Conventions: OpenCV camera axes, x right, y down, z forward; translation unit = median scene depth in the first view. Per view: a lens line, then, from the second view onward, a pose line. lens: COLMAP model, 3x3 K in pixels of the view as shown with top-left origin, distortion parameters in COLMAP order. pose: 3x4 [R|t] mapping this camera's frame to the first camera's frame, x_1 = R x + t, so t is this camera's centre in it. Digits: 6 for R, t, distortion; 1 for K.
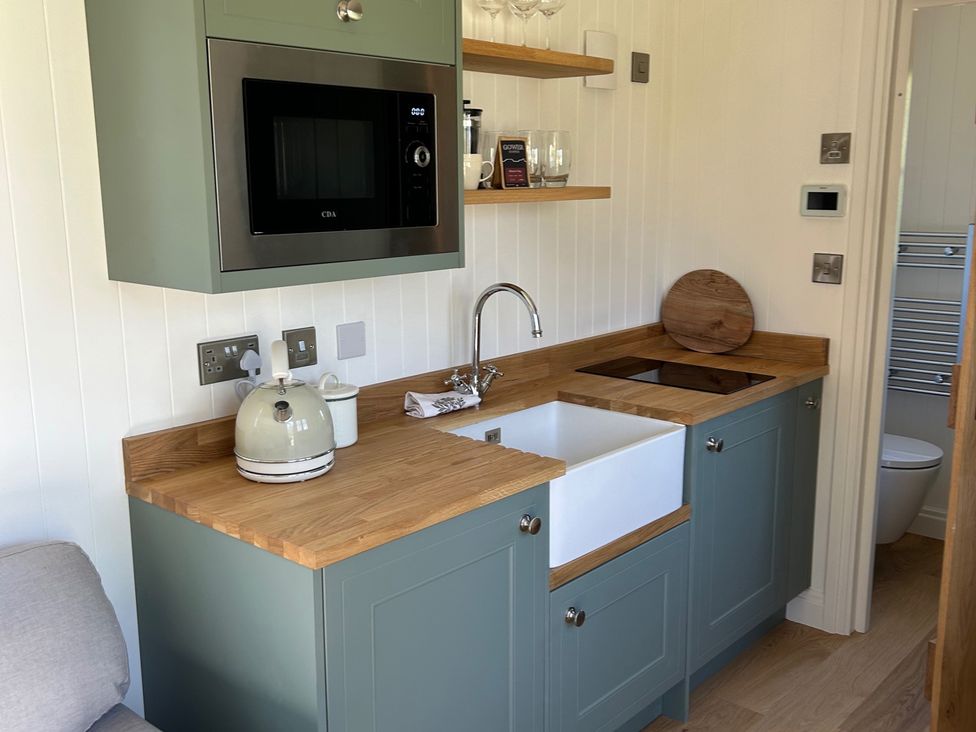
lens RADIAL K [[971.1, 0, 490.8], [0, 971.1, 373.4], [0, 0, 1]] dist [0.025207, 0.000000]
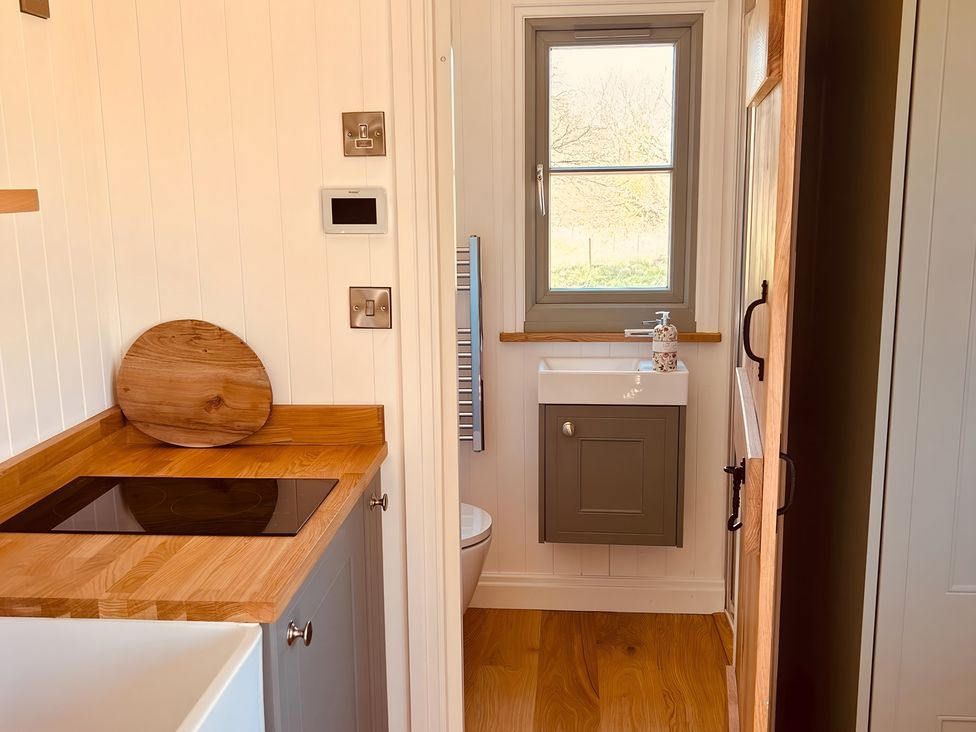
lens RADIAL K [[991.5, 0, 480.2], [0, 991.5, 376.5], [0, 0, 1]] dist [0.048138, 0.000000]
pose [[0.810570, -0.118421, 0.573544, -0.003113], [0.126194, 0.991654, 0.026403, -0.064546], [-0.571884, 0.050977, 0.818749, 0.360334]]
